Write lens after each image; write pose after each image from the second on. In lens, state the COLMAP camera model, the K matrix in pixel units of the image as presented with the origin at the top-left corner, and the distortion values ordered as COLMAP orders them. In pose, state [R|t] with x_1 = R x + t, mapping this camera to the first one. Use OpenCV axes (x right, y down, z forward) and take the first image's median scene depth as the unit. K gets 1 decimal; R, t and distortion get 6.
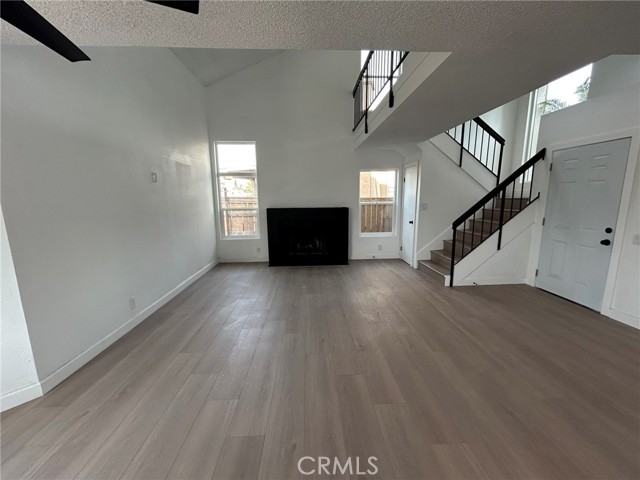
lens RADIAL K [[260.1, 0, 319.1], [0, 260.1, 239.4], [0, 0, 1]] dist [-0.000498, 0.000241]
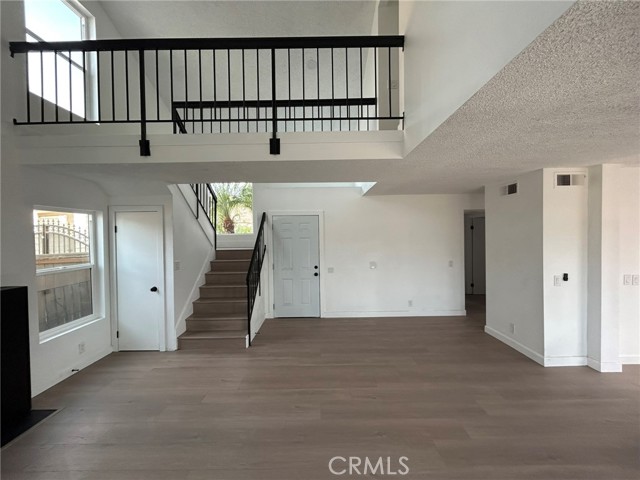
lens RADIAL K [[260.1, 0, 319.1], [0, 260.1, 239.4], [0, 0, 1]] dist [-0.000498, 0.000241]
pose [[0.045801, -0.007341, 0.998924, -0.363248], [0.176985, 0.984213, -0.000882, -0.131136], [-0.983147, 0.176835, 0.046377, 0.549558]]
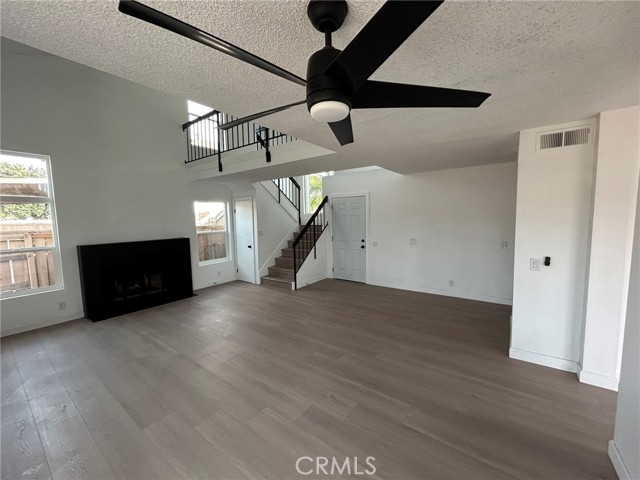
lens RADIAL K [[260.1, 0, 319.1], [0, 260.1, 239.4], [0, 0, 1]] dist [-0.000498, 0.000241]
pose [[0.632921, -0.068593, 0.771172, -0.394936], [0.139841, 0.989813, -0.026731, -0.024241], [-0.761483, 0.124760, 0.636066, -0.004589]]
